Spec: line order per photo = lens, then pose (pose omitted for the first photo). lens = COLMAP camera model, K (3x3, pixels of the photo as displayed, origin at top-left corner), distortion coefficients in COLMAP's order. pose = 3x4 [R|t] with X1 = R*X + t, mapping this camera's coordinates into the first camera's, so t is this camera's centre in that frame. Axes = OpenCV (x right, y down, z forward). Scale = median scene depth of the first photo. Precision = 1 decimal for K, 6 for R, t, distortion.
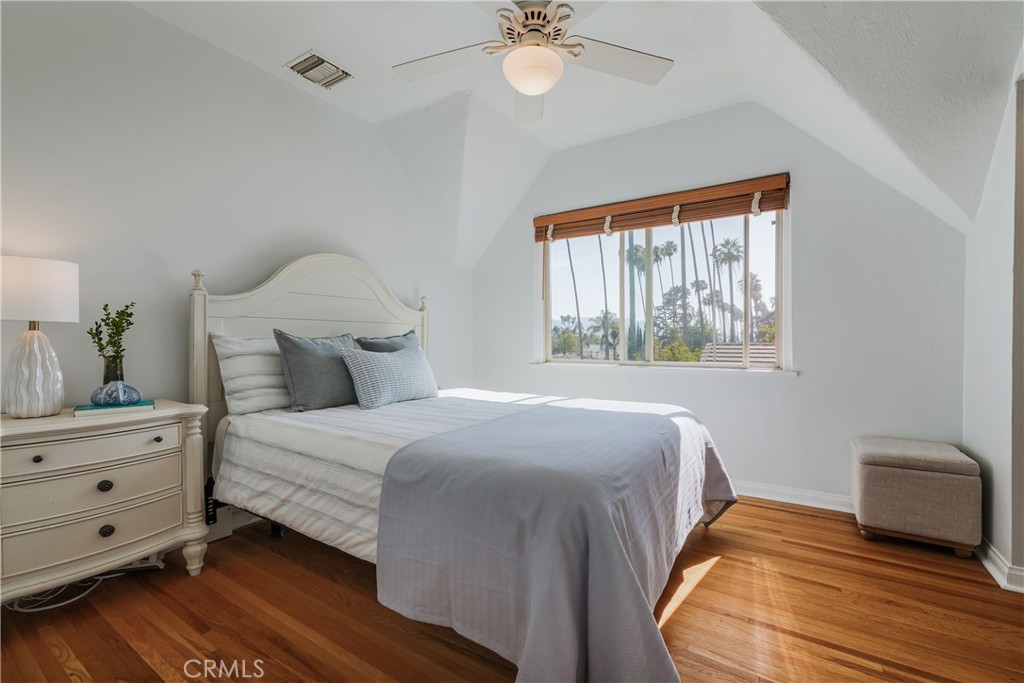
lens RADIAL K [[444.0, 0, 509.2], [0, 444.0, 341.4], [0, 0, 1]] dist [-0.062172, -0.000001]
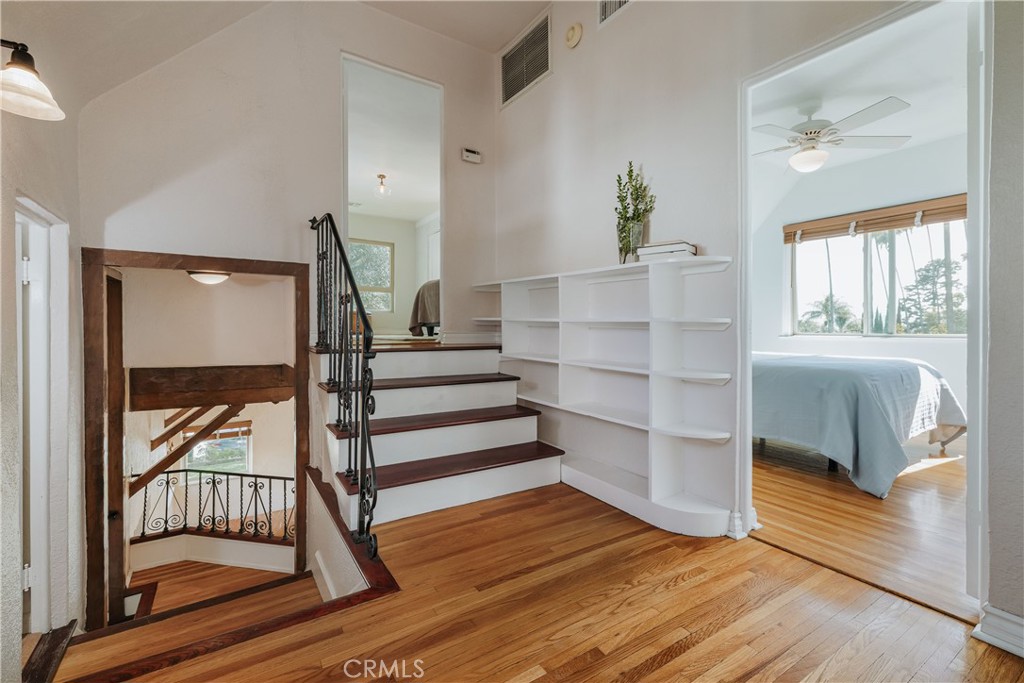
lens RADIAL K [[440.2, 0, 520.1], [0, 440.2, 323.7], [0, 0, 1]] dist [-0.004361, 0.000213]
pose [[0.921978, 0.002790, -0.387233, -0.263702], [-0.006372, 0.999948, -0.007969, 0.048341], [0.387190, 0.009815, 0.921948, -0.848330]]
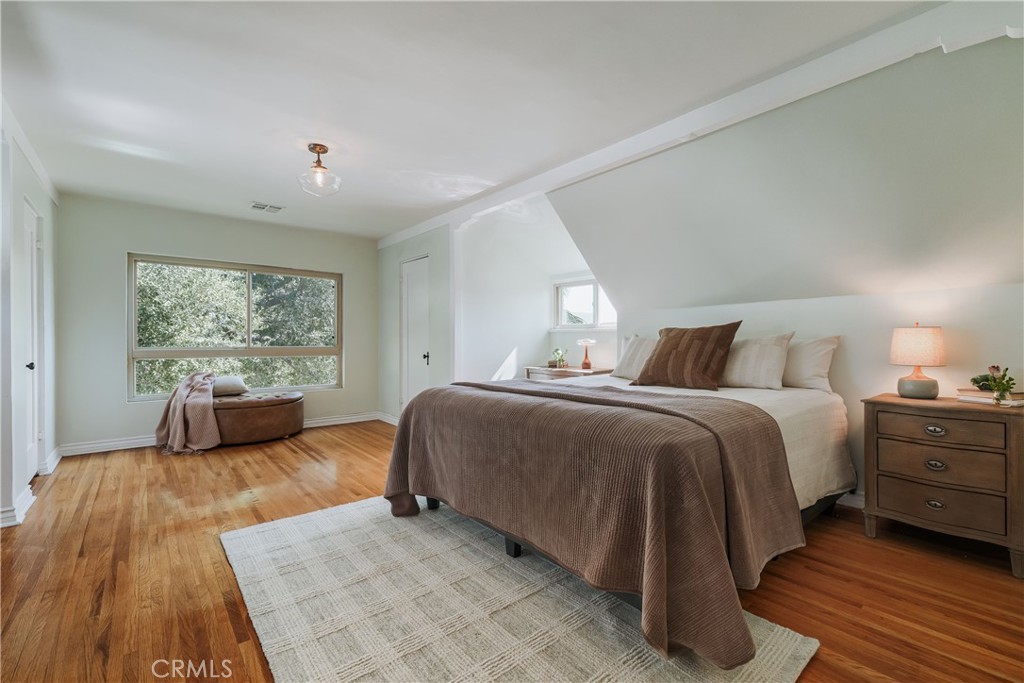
lens RADIAL K [[440.9, 0, 512.0], [0, 440.9, 341.5], [0, 0, 1]] dist [0.002615, 0.000467]
pose [[0.955061, 0.000721, -0.296410, -1.217472], [-0.001728, 0.999994, -0.003136, -0.319486], [0.296406, 0.003507, 0.955056, 0.297346]]
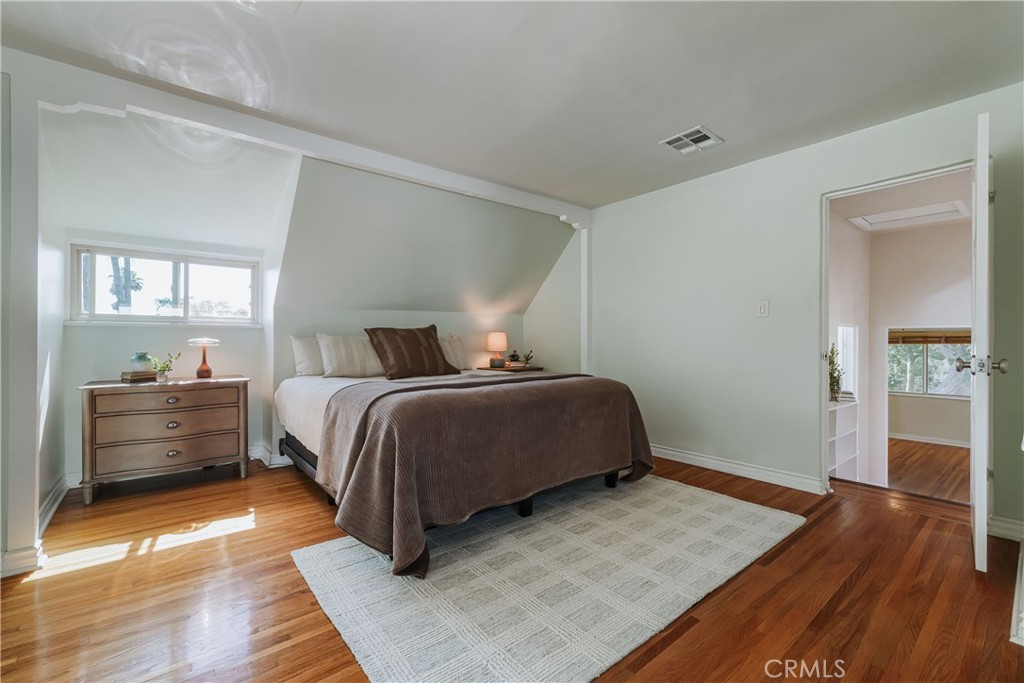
lens RADIAL K [[440.9, 0, 512.0], [0, 440.9, 341.5], [0, 0, 1]] dist [0.002615, 0.000467]
pose [[0.305765, -0.004226, 0.952098, -2.375029], [0.009125, 0.999957, 0.001508, -0.317661], [-0.952063, 0.008227, 0.305790, 0.793791]]
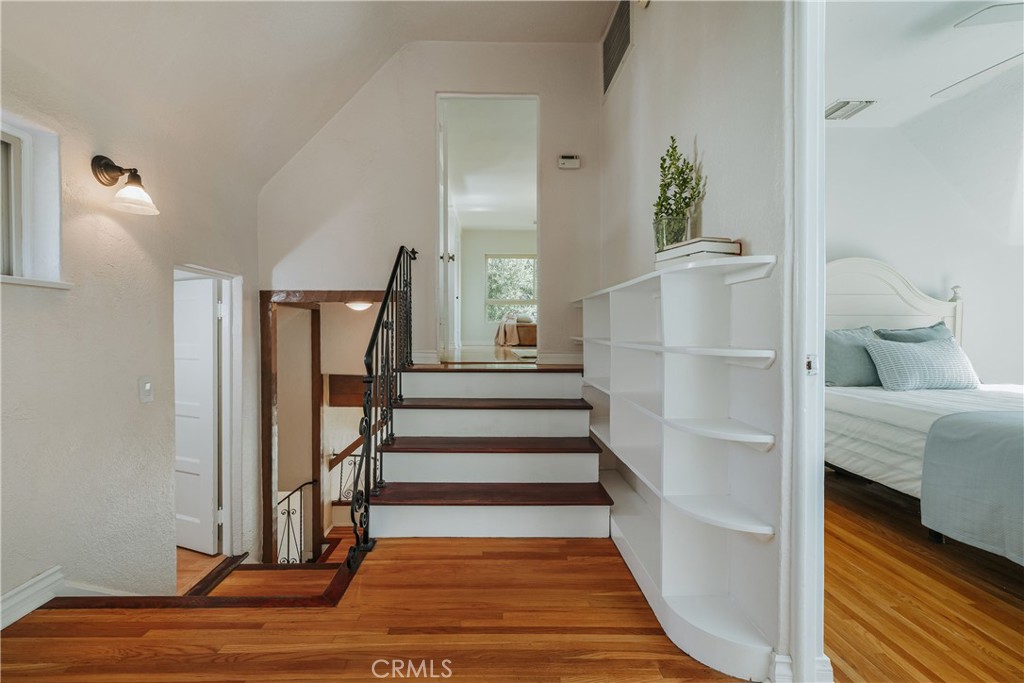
lens RADIAL K [[444.3, 0, 510.4], [0, 444.3, 334.1], [0, 0, 1]] dist [-0.012929, 0.006770]
pose [[0.576470, 0.004105, -0.817108, 0.045620], [-0.005557, 0.999984, 0.001104, 0.008872], [0.817100, 0.003904, 0.576483, -0.490179]]
